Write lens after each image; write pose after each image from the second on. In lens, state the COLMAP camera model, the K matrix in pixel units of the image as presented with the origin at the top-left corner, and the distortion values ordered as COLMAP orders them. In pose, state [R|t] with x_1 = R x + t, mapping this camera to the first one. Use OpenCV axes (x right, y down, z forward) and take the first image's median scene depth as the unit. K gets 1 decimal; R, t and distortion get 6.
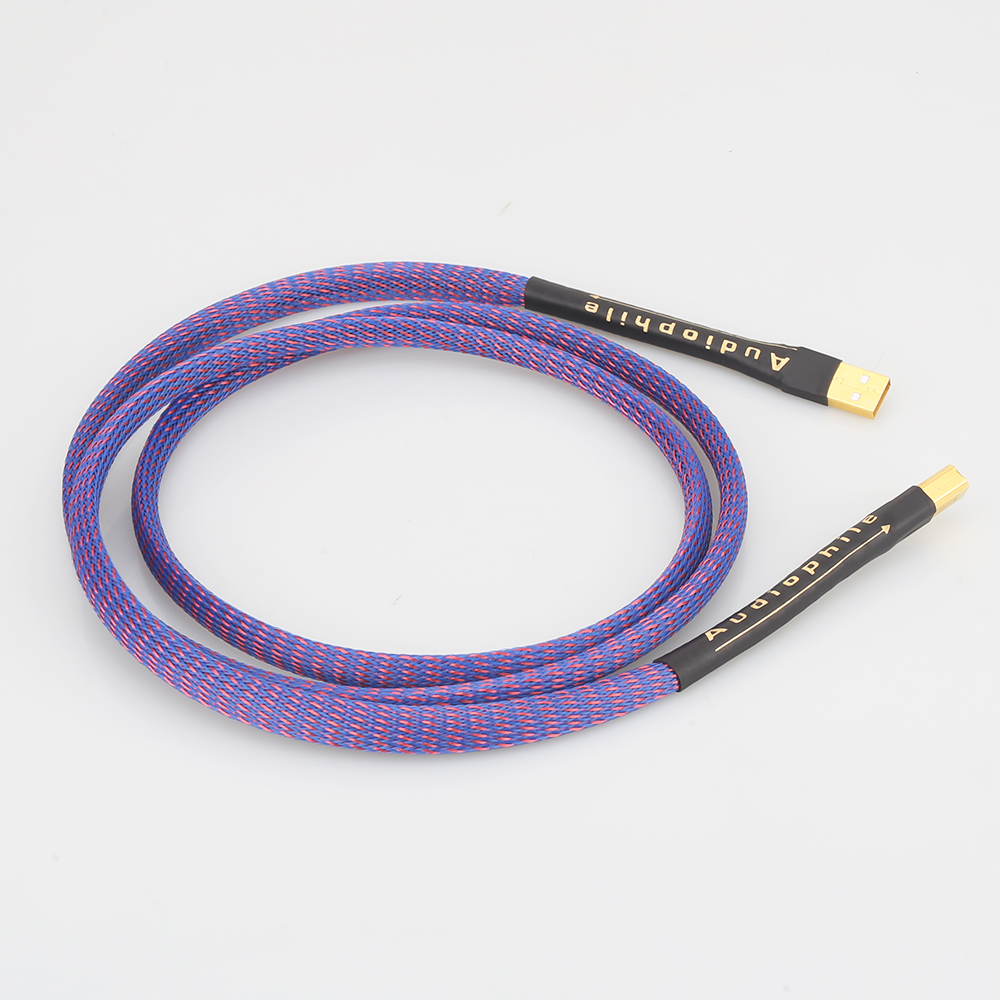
lens RADIAL K [[2364.1, 0, 495.1], [0, 2364.1, 500.9], [0, 0, 1]] dist [-0.175316, 0.000000]
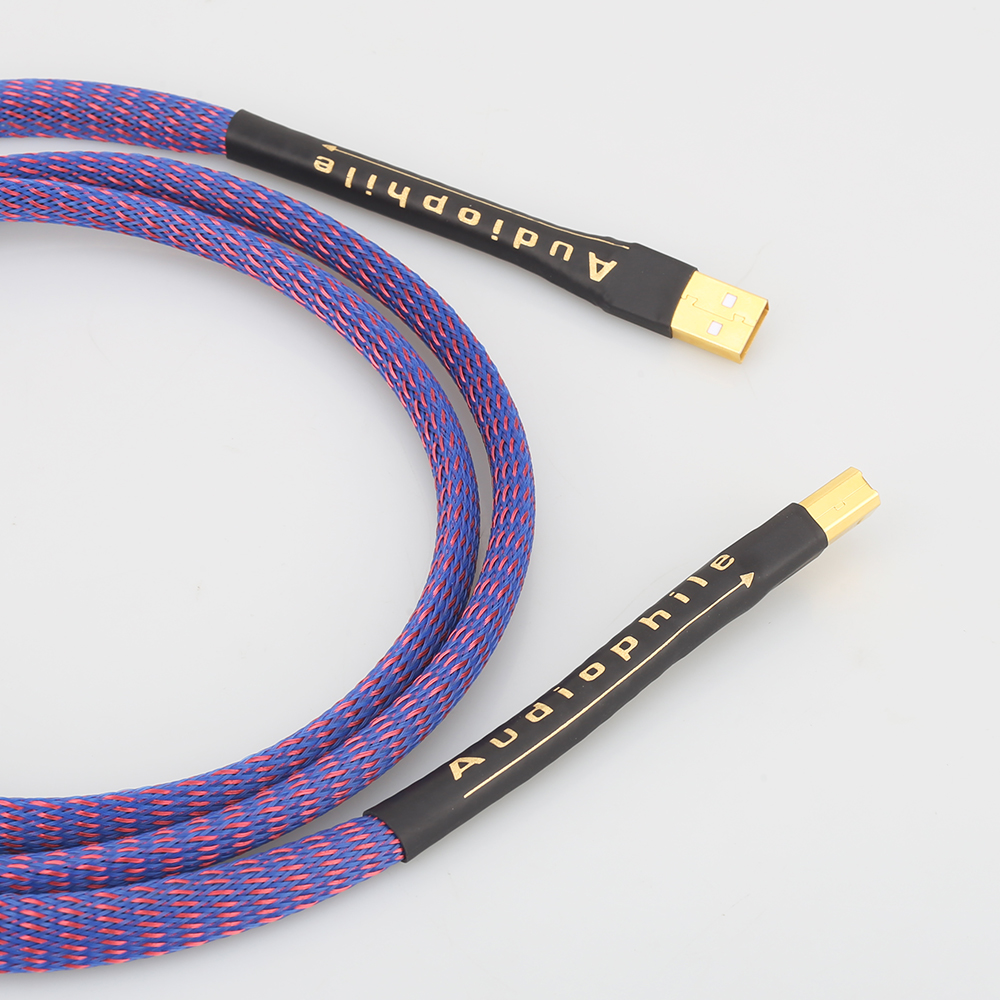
lens RADIAL K [[2364.1, 0, 509.3], [0, 2364.1, 501.2], [0, 0, 1]] dist [-0.175316, 0.000000]
pose [[0.998328, 0.019921, 0.054264, 0.063435], [-0.028580, 0.986079, 0.163805, -0.106106], [-0.050245, -0.165082, 0.984999, 0.358344]]
